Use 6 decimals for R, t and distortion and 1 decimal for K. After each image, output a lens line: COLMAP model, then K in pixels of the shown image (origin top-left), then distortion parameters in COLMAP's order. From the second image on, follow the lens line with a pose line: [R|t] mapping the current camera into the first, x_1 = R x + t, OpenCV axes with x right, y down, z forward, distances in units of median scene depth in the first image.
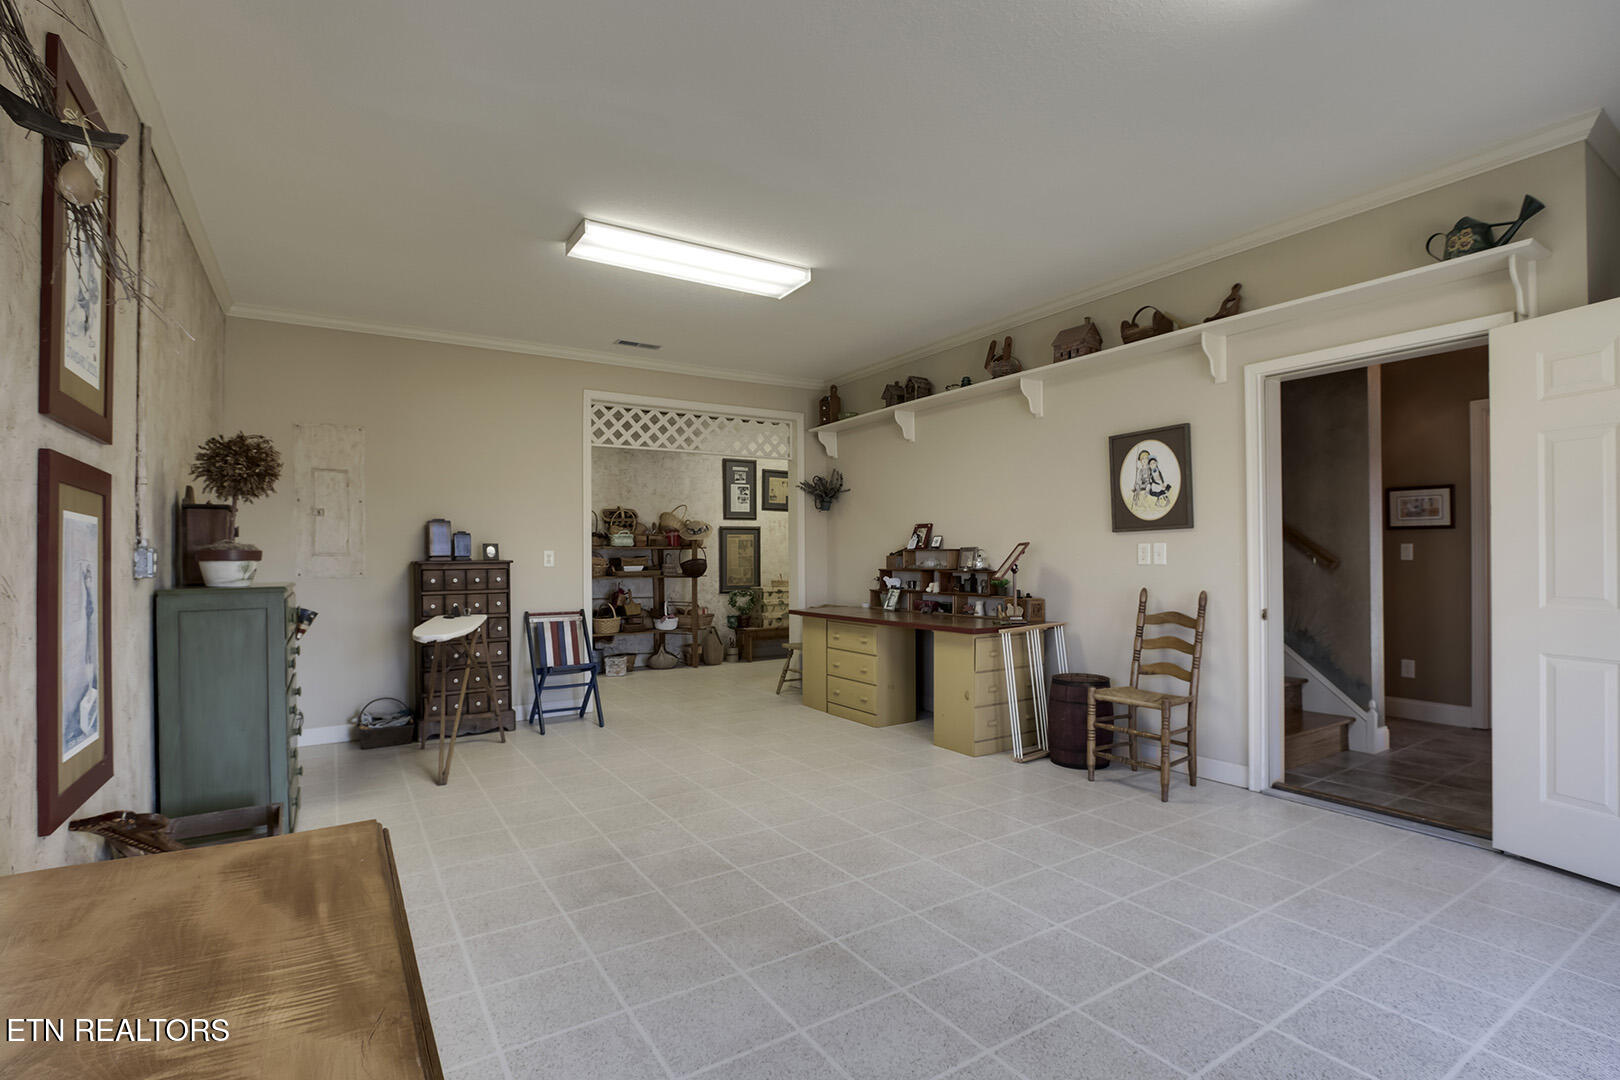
lens RADIAL K [[765.2, 0, 814.5], [0, 765.2, 547.2], [0, 0, 1]] dist [-0.030294, 0.001105]
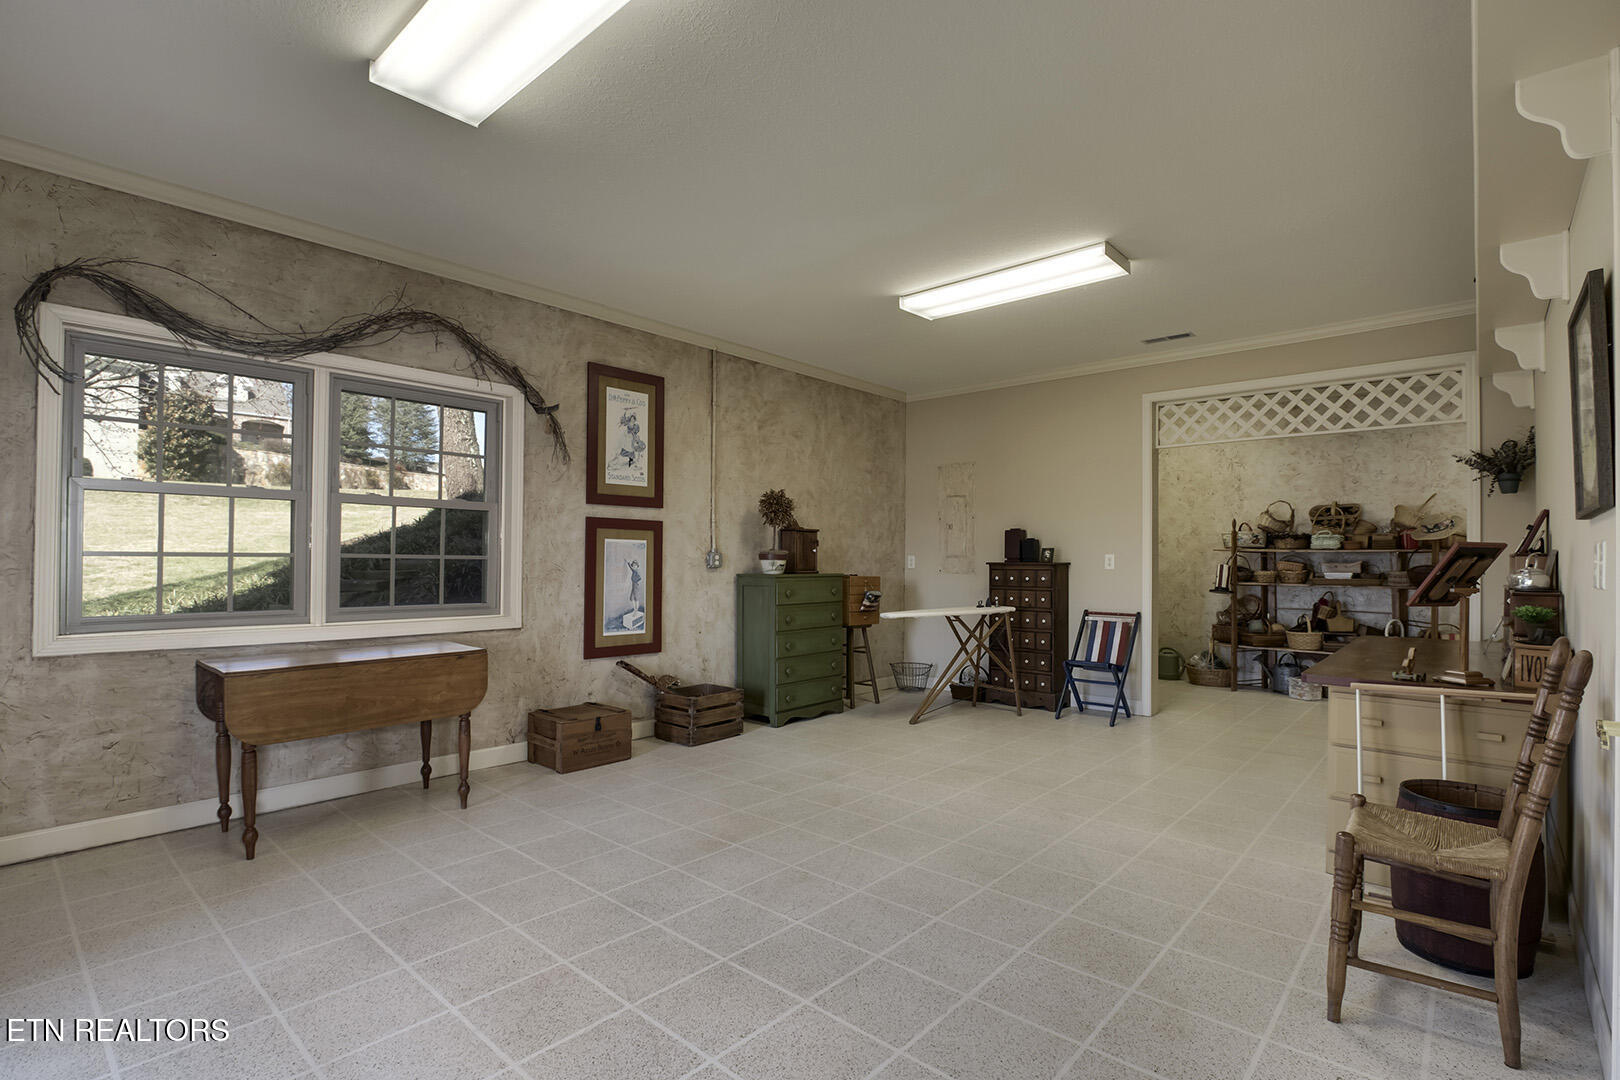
lens RADIAL K [[765.2, 0, 813.8], [0, 765.2, 548.5], [0, 0, 1]] dist [-0.030294, 0.001105]
pose [[0.272301, -0.002014, -0.962210, 0.602803], [0.002002, 0.999997, -0.001526, -0.003256], [0.962210, -0.001511, 0.272304, 0.336737]]
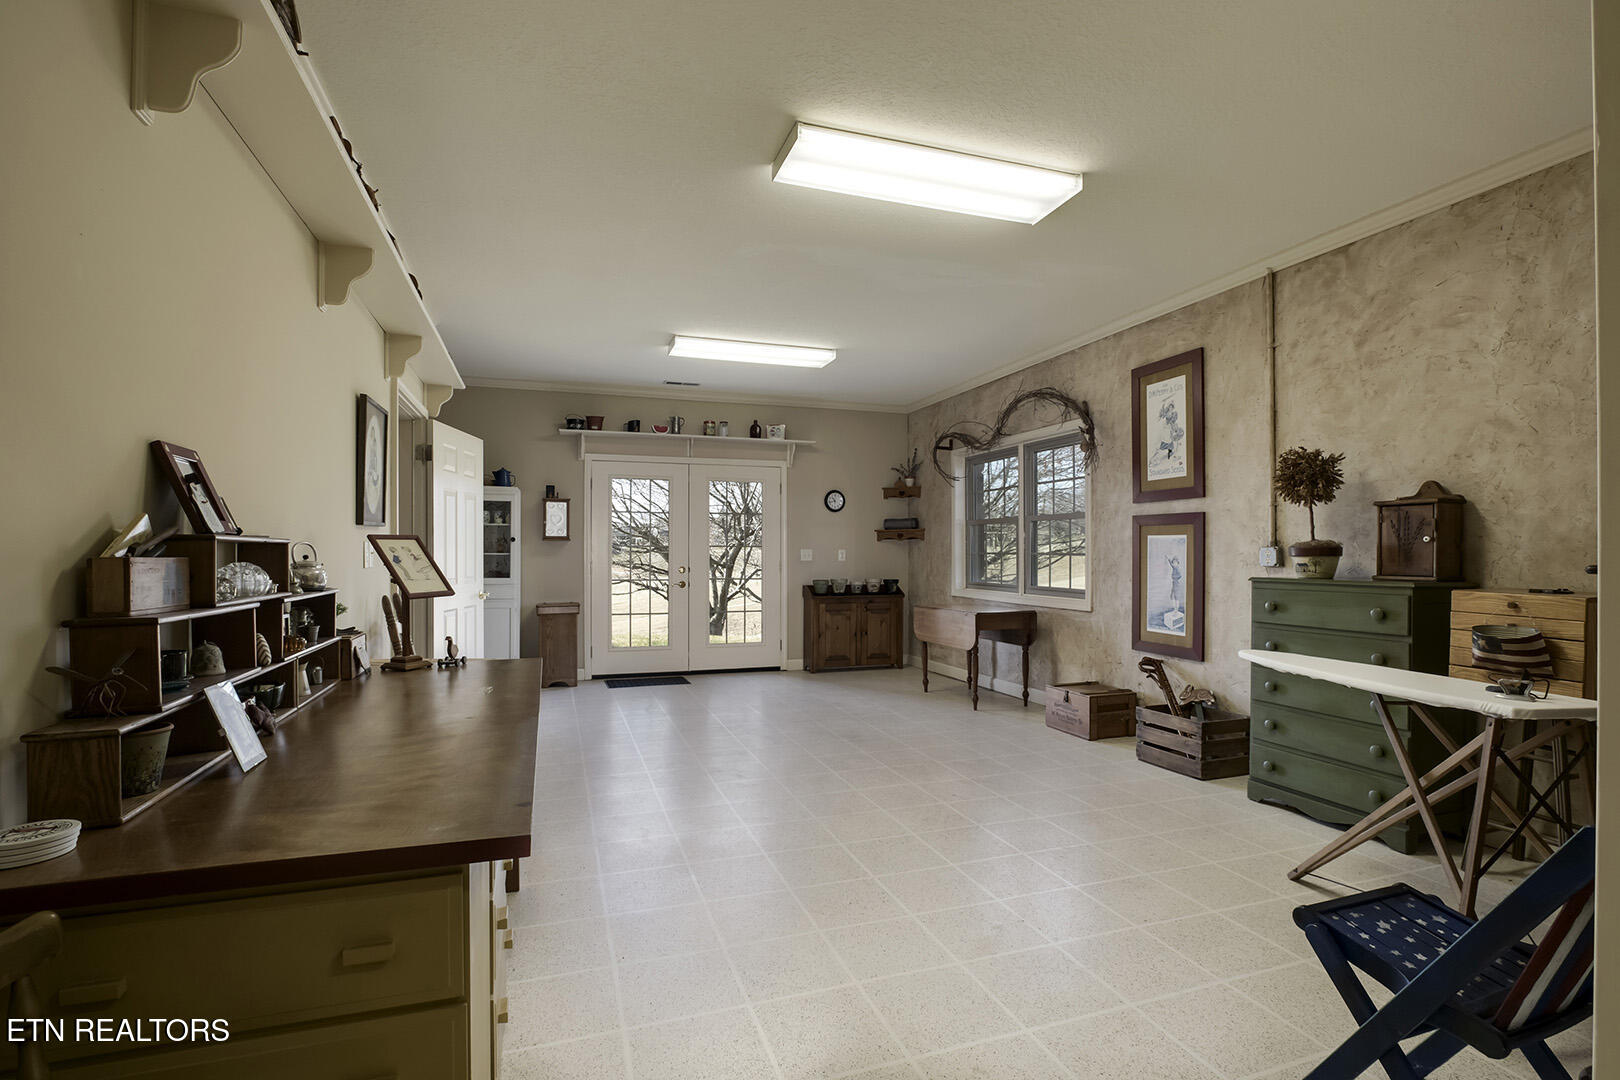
lens RADIAL K [[765.2, 0, 809.2], [0, 765.2, 545.8], [0, 0, 1]] dist [-0.030294, 0.001105]
pose [[-0.970486, 0.013806, 0.240763, -0.171593], [0.008895, 0.999730, -0.021474, 0.012107], [-0.240994, -0.018698, -0.970346, 1.350237]]
